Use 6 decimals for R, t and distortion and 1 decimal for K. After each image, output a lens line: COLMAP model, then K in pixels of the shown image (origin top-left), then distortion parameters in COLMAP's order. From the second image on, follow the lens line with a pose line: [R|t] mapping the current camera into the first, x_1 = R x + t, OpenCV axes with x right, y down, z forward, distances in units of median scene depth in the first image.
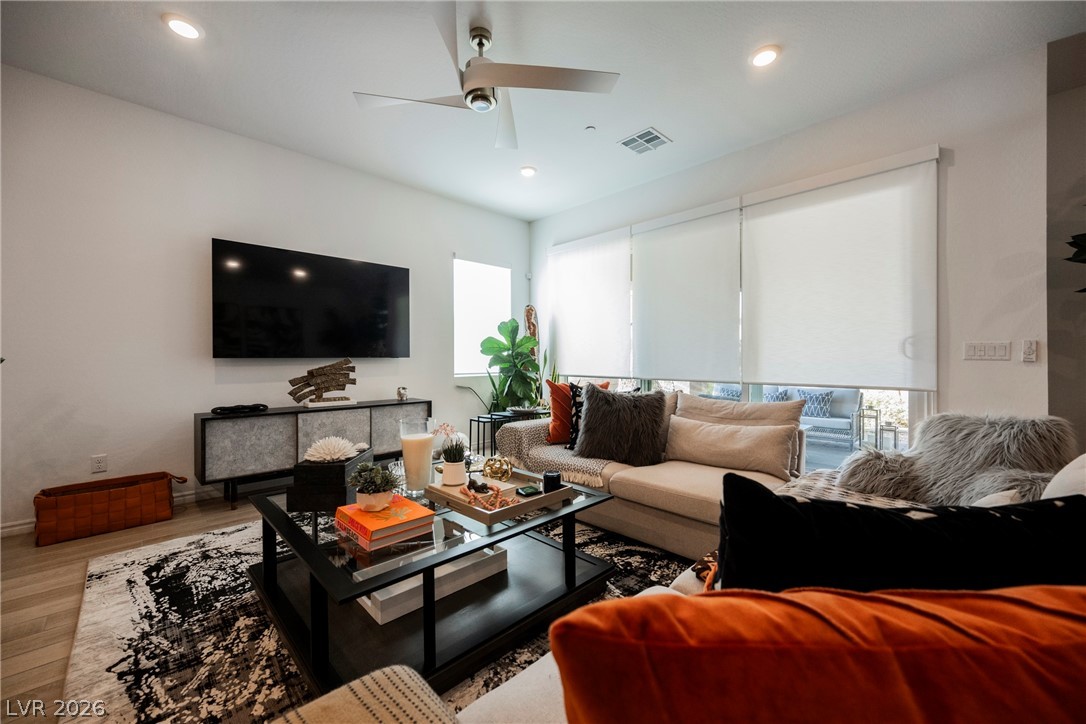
lens RADIAL K [[426.5, 0, 545.4], [0, 426.5, 363.7], [0, 0, 1]] dist [-0.003871, 0.001290]
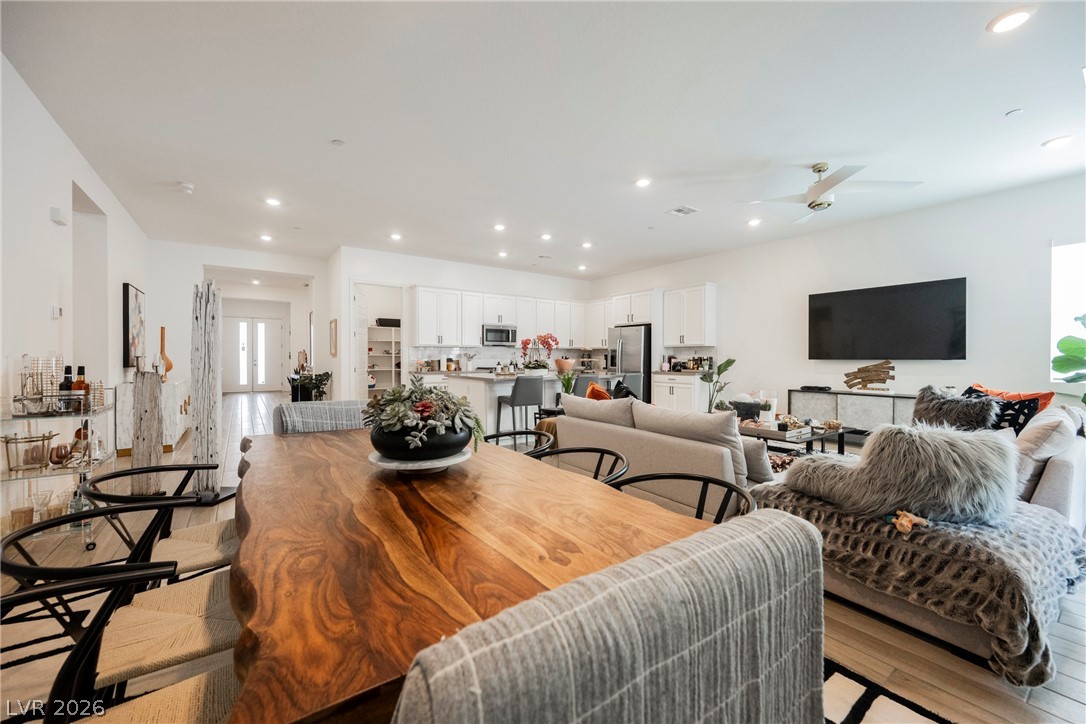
lens RADIAL K [[426.5, 0, 547.0], [0, 426.5, 359.8], [0, 0, 1]] dist [-0.003871, 0.001290]
pose [[-0.159821, 0.008116, -0.987113, 1.077822], [-0.011421, 0.999884, 0.010070, -0.015577], [0.987080, 0.012883, -0.159709, 0.153289]]
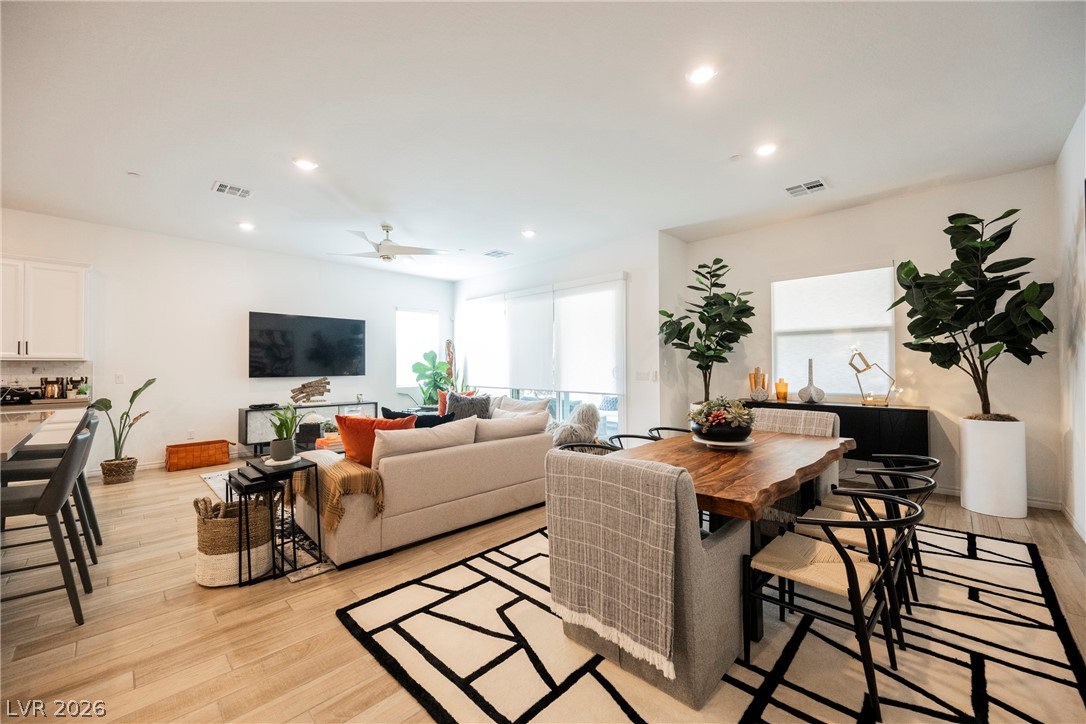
lens RADIAL K [[426.5, 0, 545.8], [0, 426.5, 362.1], [0, 0, 1]] dist [-0.003871, 0.001290]
pose [[0.999647, -0.000076, 0.026572, 0.378018], [0.000665, 0.999754, -0.022148, -0.034027], [-0.026564, 0.022158, 0.999402, -0.739514]]
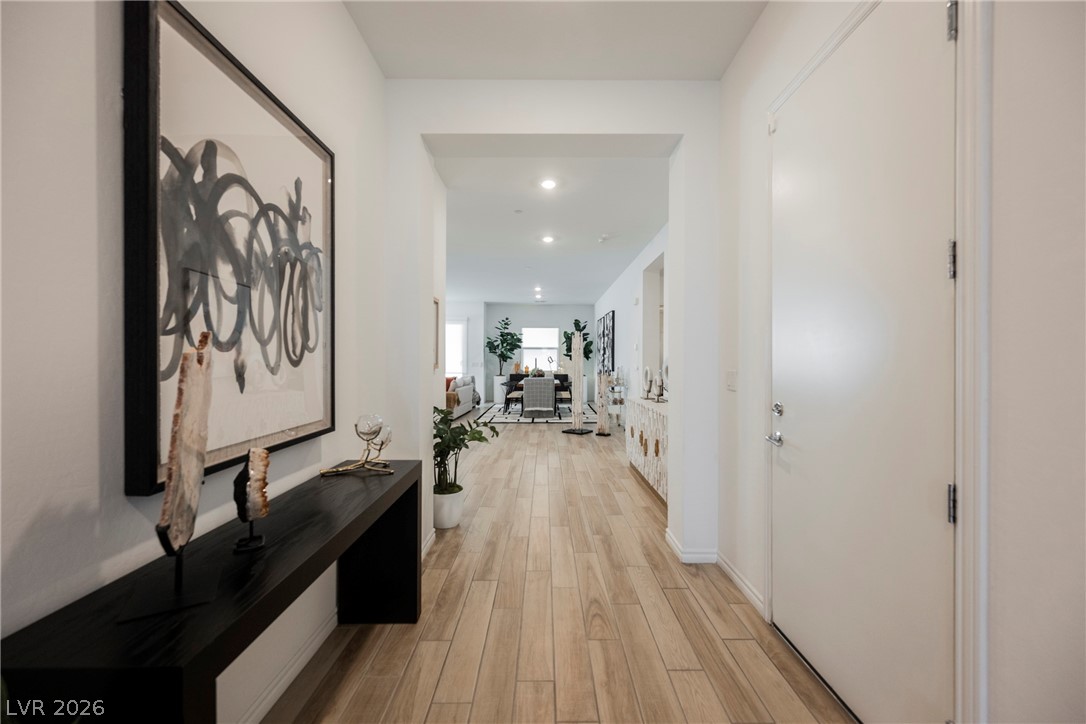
lens RADIAL K [[426.5, 0, 553.1], [0, 426.5, 361.7], [0, 0, 1]] dist [-0.003871, 0.001290]
pose [[0.691726, 0.003619, 0.722151, -1.231423], [0.002466, 0.999970, -0.007374, -0.015246], [-0.722156, 0.006882, 0.691696, -2.021182]]
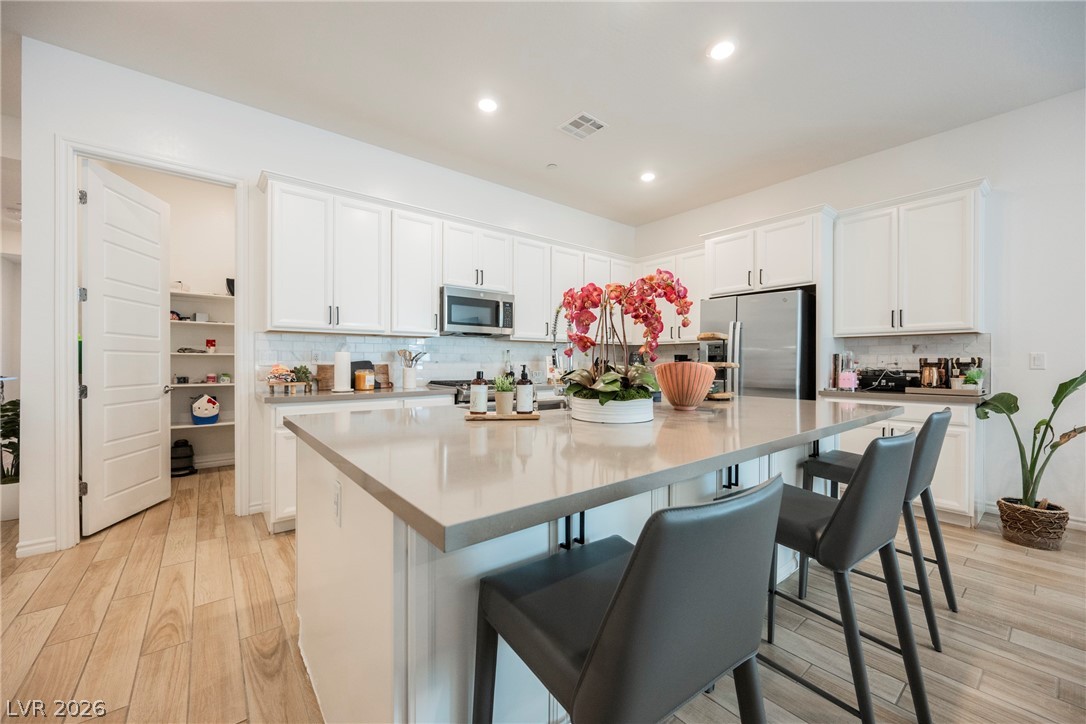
lens RADIAL K [[426.5, 0, 548.9], [0, 426.5, 361.2], [0, 0, 1]] dist [-0.003871, 0.001290]
pose [[-0.099901, 0.000963, -0.994997, -0.065233], [-0.012505, 0.999919, 0.002223, -0.003025], [0.994919, 0.012665, -0.099881, -0.172049]]
